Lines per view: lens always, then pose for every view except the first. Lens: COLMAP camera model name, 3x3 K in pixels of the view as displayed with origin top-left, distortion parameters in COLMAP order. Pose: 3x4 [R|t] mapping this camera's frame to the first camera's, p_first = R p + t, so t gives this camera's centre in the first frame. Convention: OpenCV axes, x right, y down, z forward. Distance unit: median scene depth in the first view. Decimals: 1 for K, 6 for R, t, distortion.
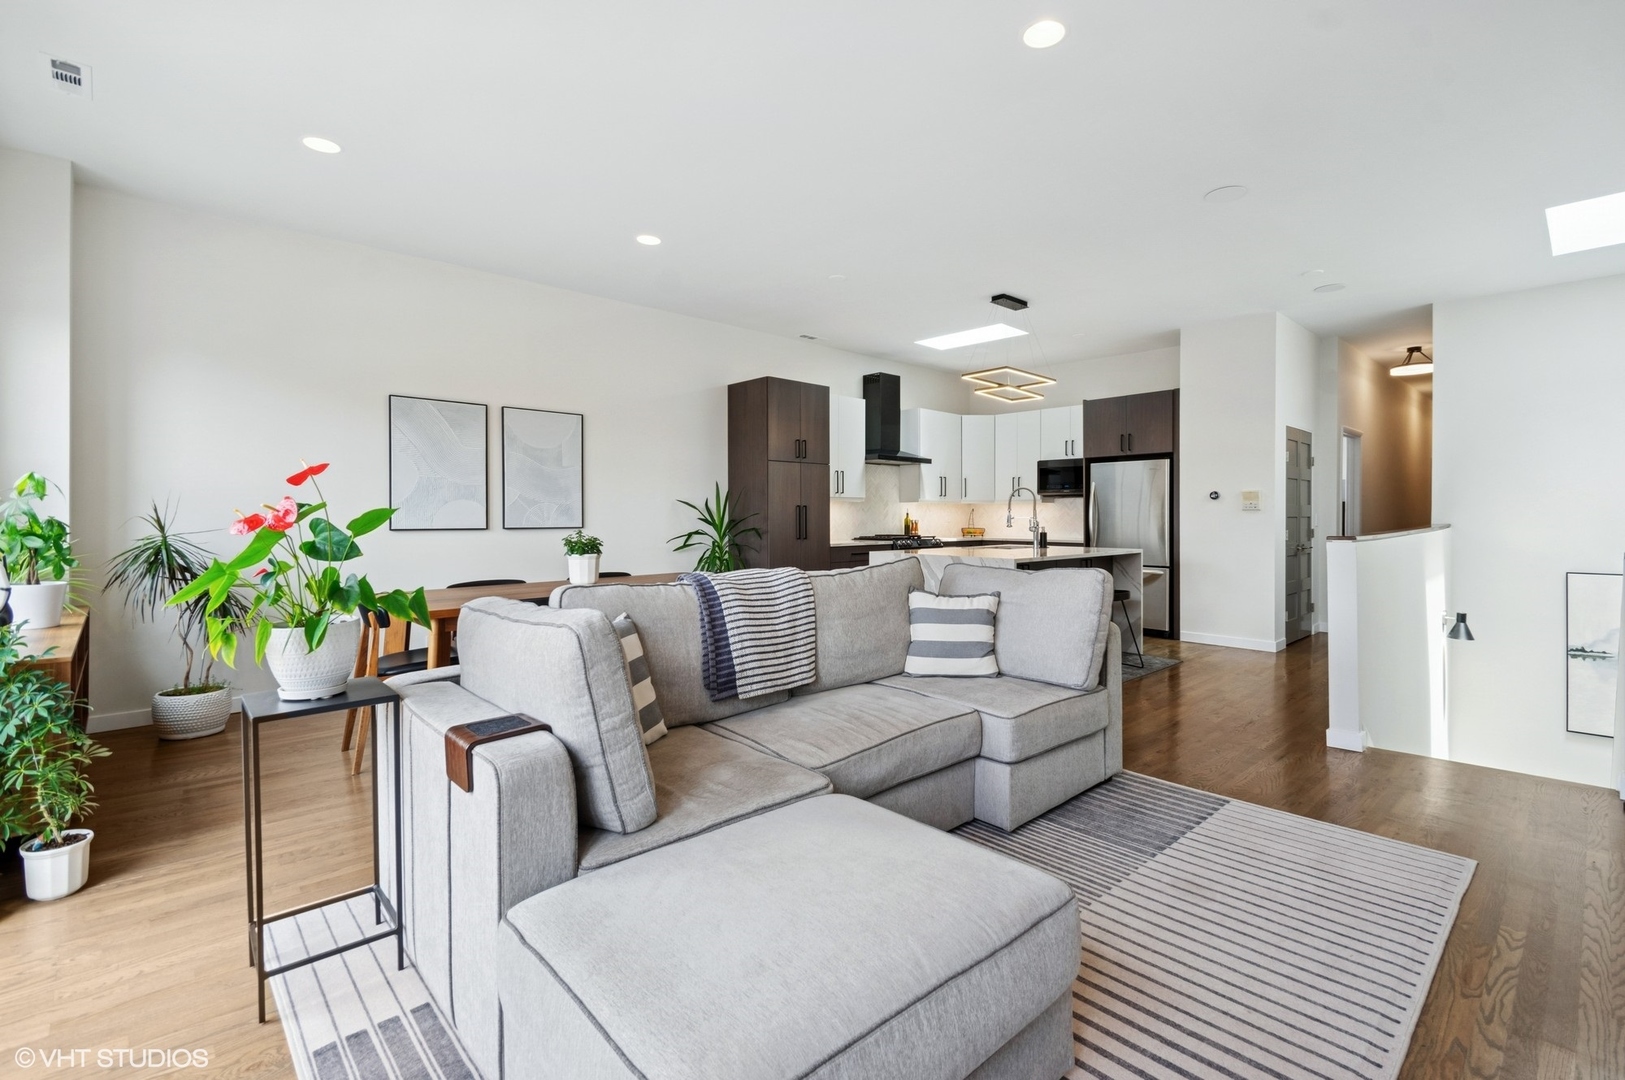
lens RADIAL K [[730.2, 0, 831.0], [0, 730.2, 522.5], [0, 0, 1]] dist [0.014010, -0.000284]
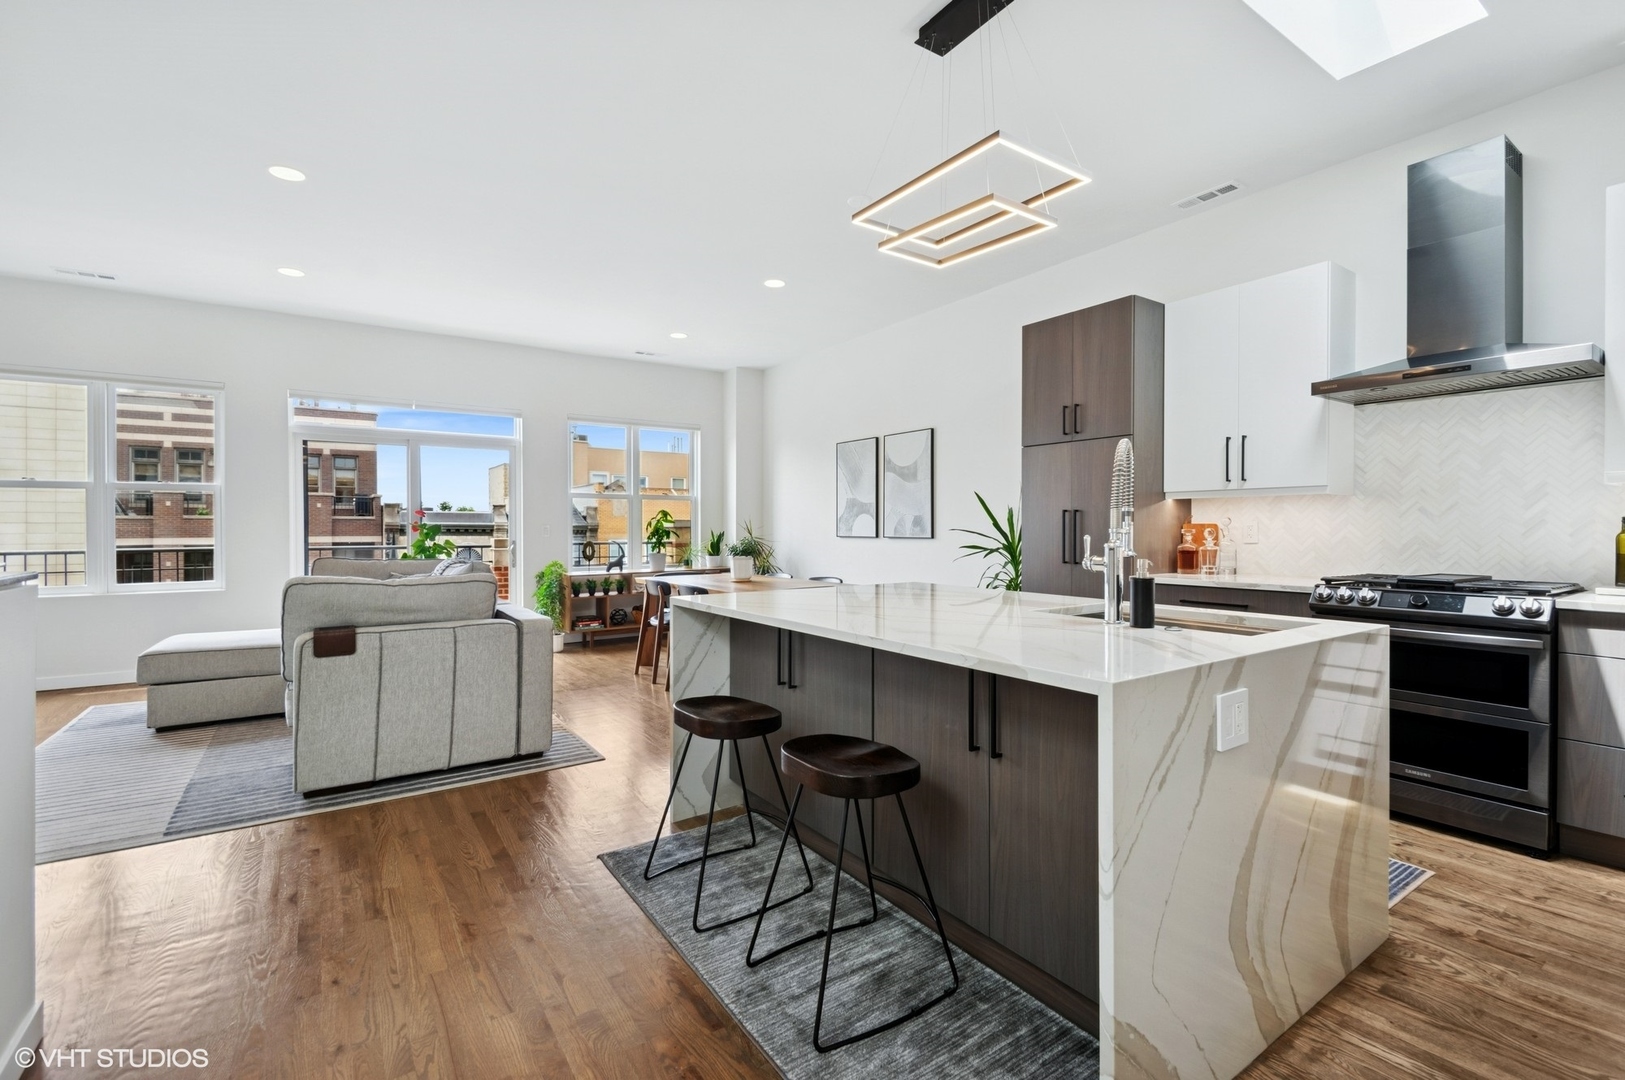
lens RADIAL K [[730.2, 0, 831.0], [0, 730.2, 522.5], [0, 0, 1]] dist [0.014010, -0.000284]
pose [[-0.160506, -0.007348, -0.987008, 0.579976], [-0.010726, 0.999926, -0.005700, -0.006887], [0.986977, 0.009672, -0.160573, 0.862992]]
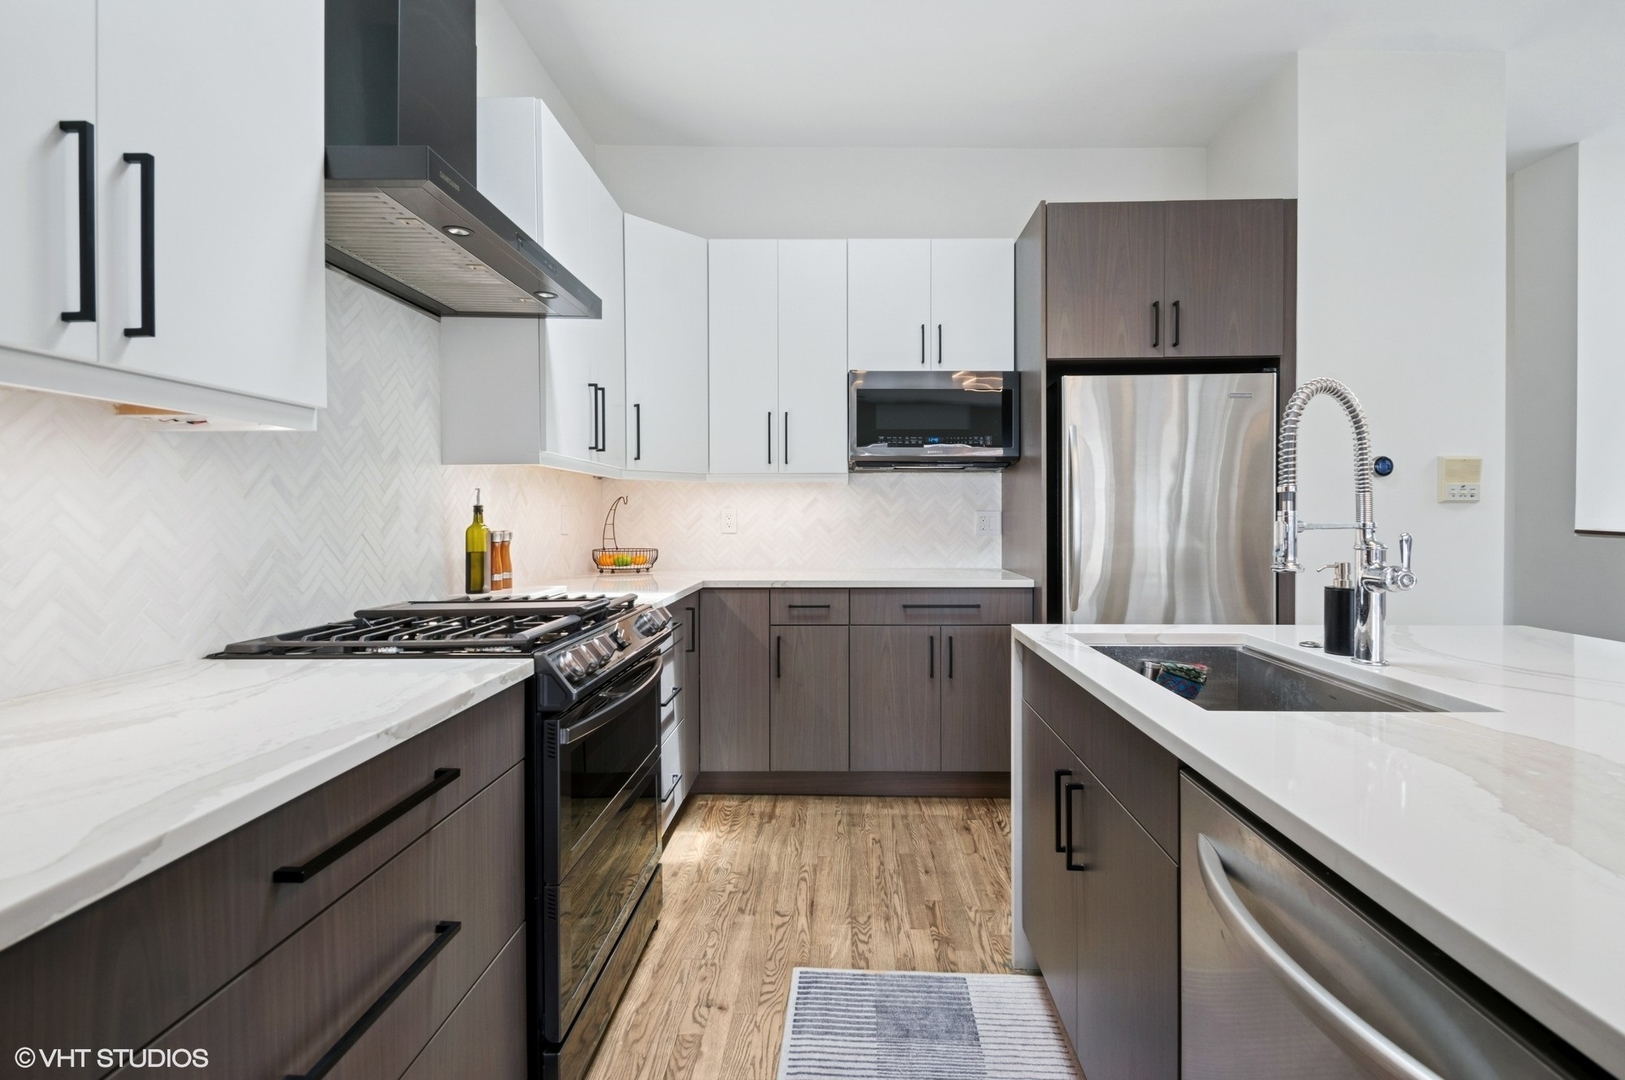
lens RADIAL K [[730.2, 0, 831.0], [0, 730.2, 522.5], [0, 0, 1]] dist [0.014010, -0.000284]
pose [[0.704361, -0.008499, 0.709791, 0.010944], [0.008875, 0.999956, 0.003166, -0.009048], [-0.709787, 0.004069, 0.704405, 0.892298]]
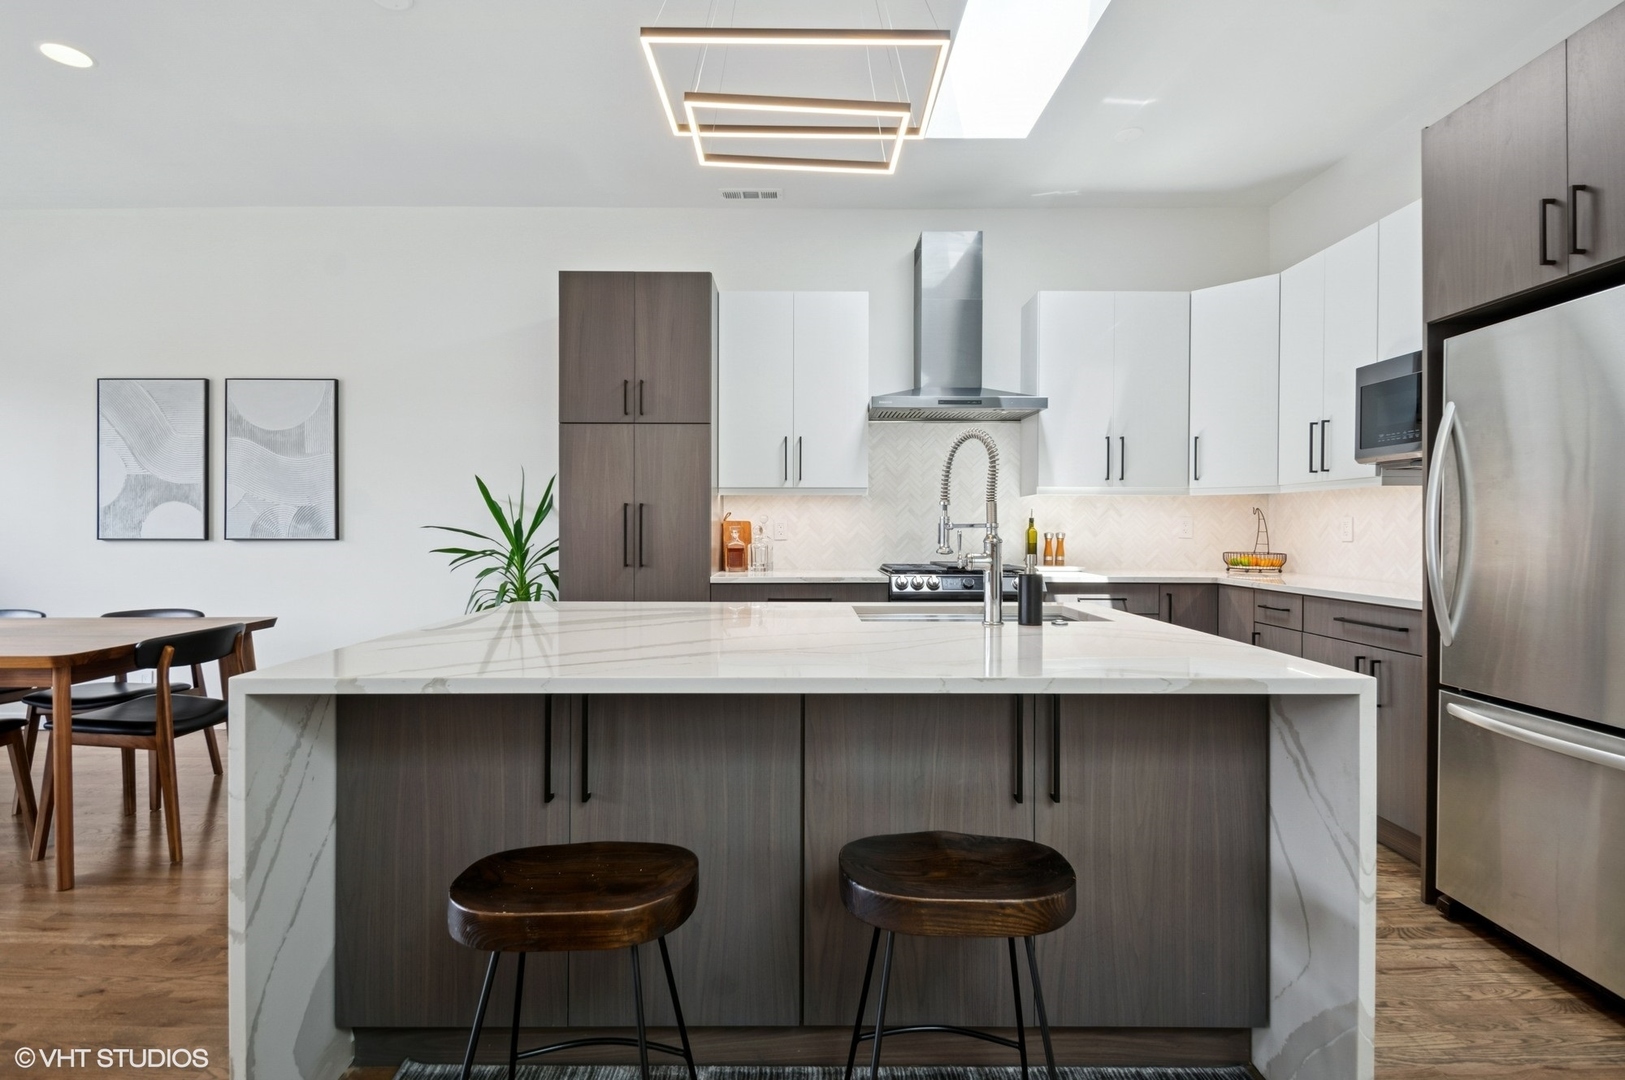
lens RADIAL K [[755.1, 0, 808.0], [0, 755.1, 527.2], [0, 0, 1]] dist [-0.000190, -0.000348]
pose [[0.719603, 0.000285, -0.694386, 0.412661], [-0.008909, 0.999921, -0.008822, -0.002518], [0.694329, 0.012534, 0.719549, 0.668285]]
